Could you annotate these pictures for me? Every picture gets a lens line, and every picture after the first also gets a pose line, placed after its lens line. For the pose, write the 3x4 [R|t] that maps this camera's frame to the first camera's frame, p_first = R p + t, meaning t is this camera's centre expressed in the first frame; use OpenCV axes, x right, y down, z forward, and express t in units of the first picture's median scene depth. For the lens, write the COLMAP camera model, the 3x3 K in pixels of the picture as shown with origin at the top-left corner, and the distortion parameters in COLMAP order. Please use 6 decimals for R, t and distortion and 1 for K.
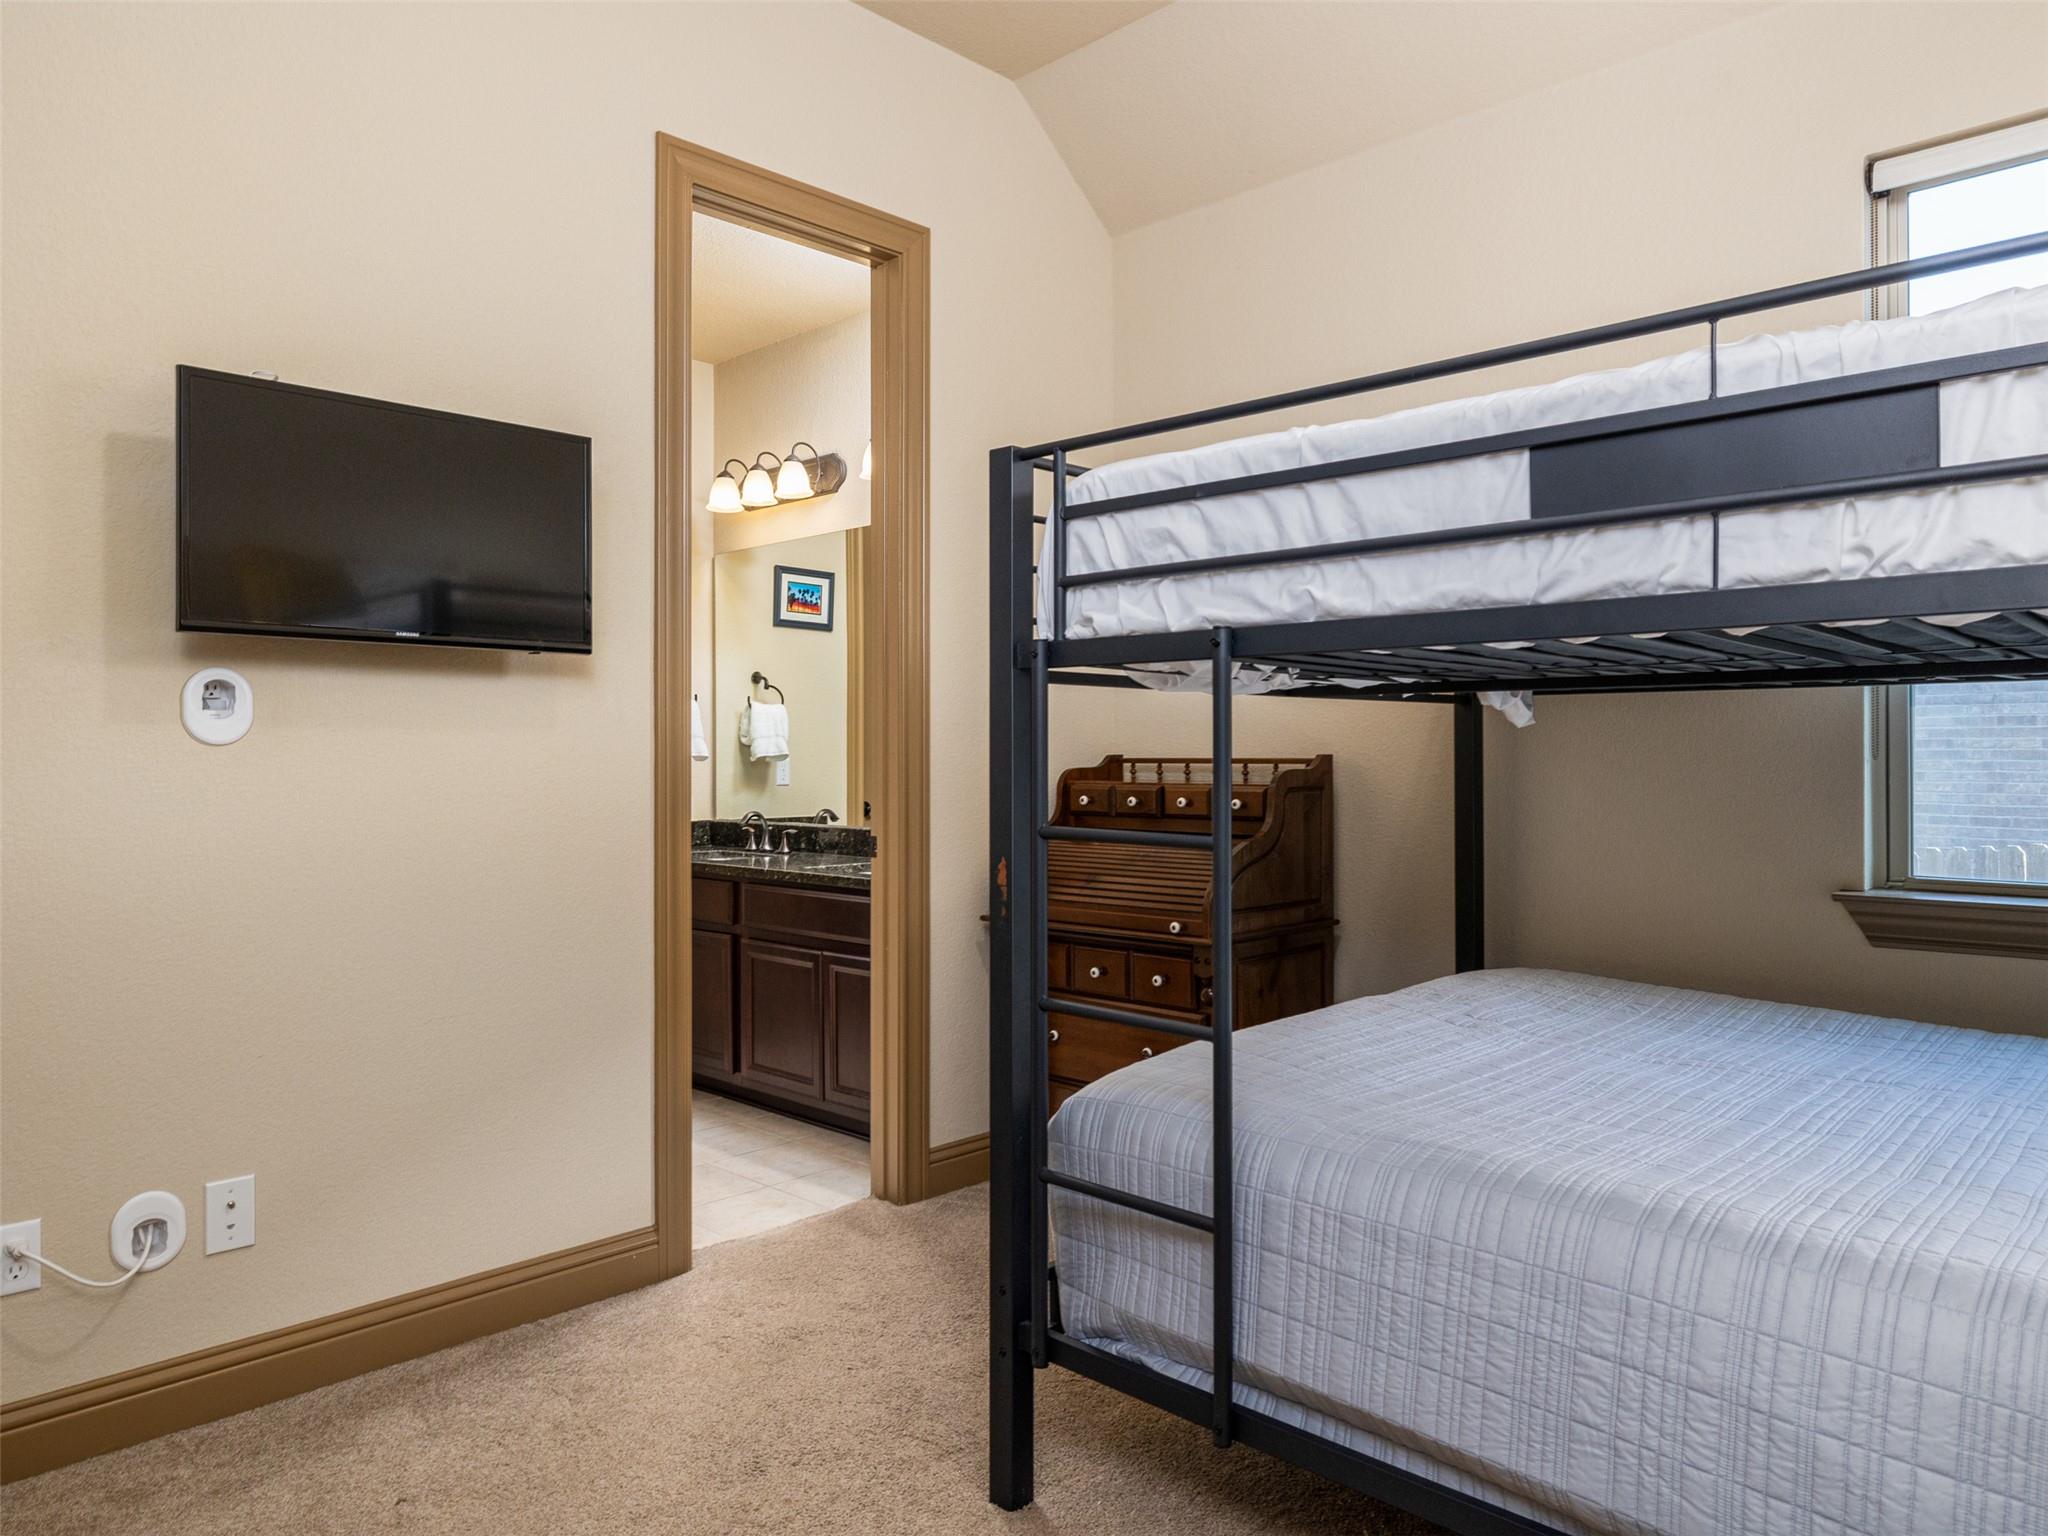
lens RADIAL K [[1408.8, 0, 1016.4], [0, 1408.8, 770.8], [0, 0, 1]] dist [0.000566, 0.001050]
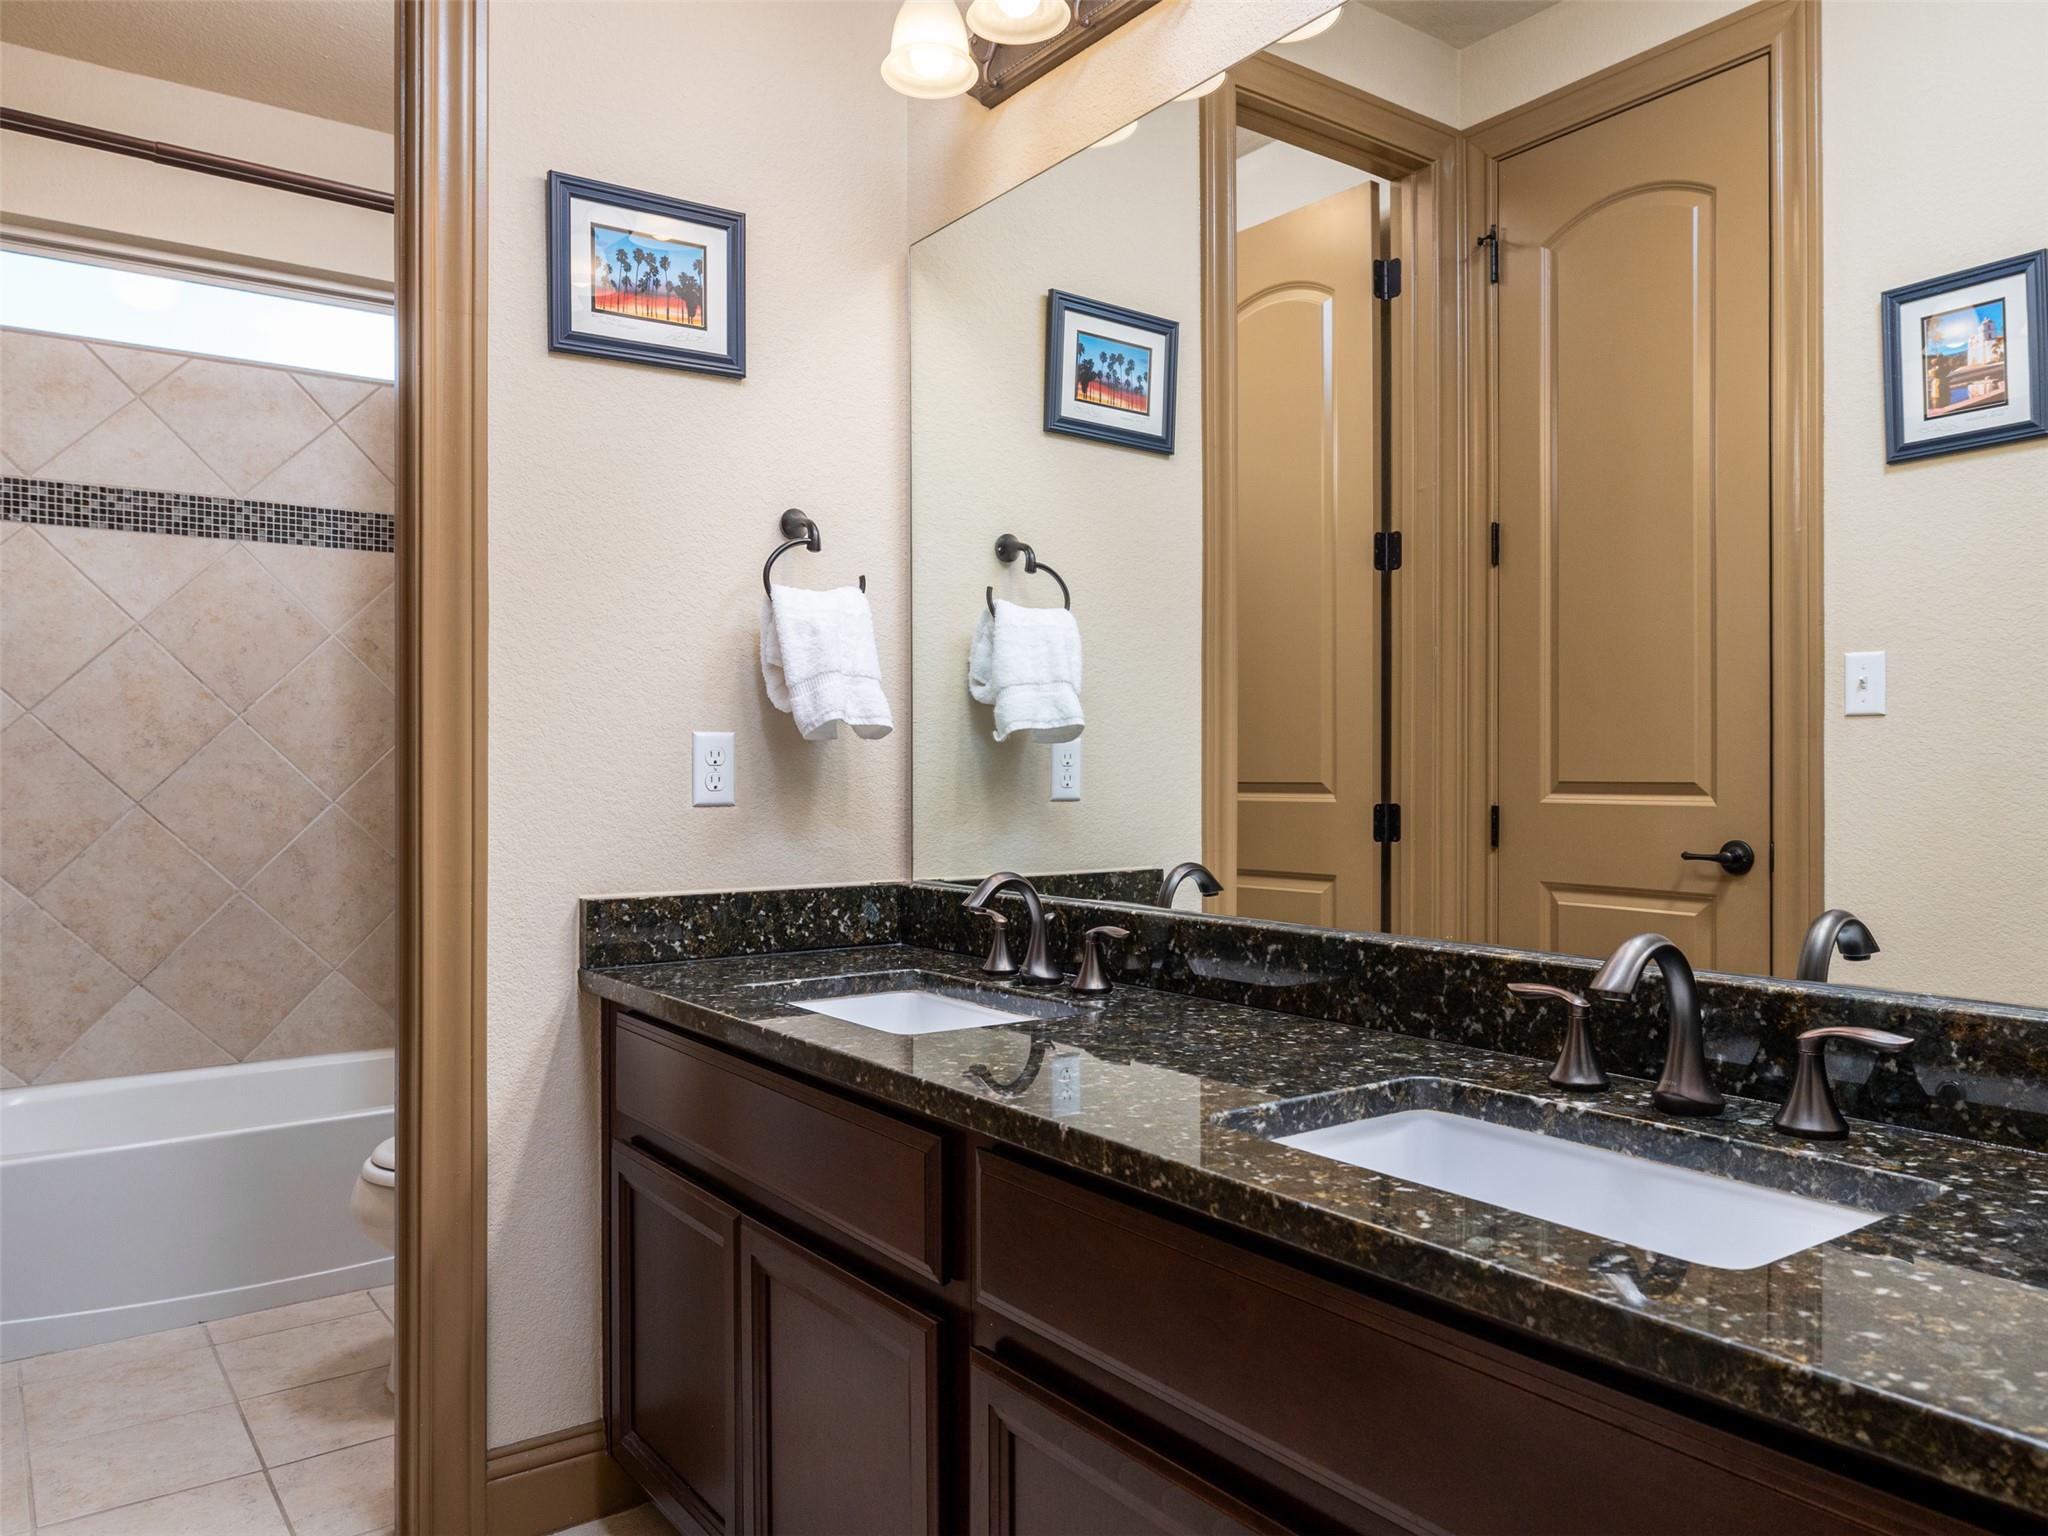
lens RADIAL K [[1288.6, 0, 1023.7], [0, 1288.6, 768.5], [0, 0, 1]] dist [-0.005928, -0.001473]
pose [[0.988341, 0.000029, -0.152256, -0.121810], [-0.000544, 0.999994, -0.003342, 0.002540], [0.152255, 0.003386, 0.988335, 0.623574]]
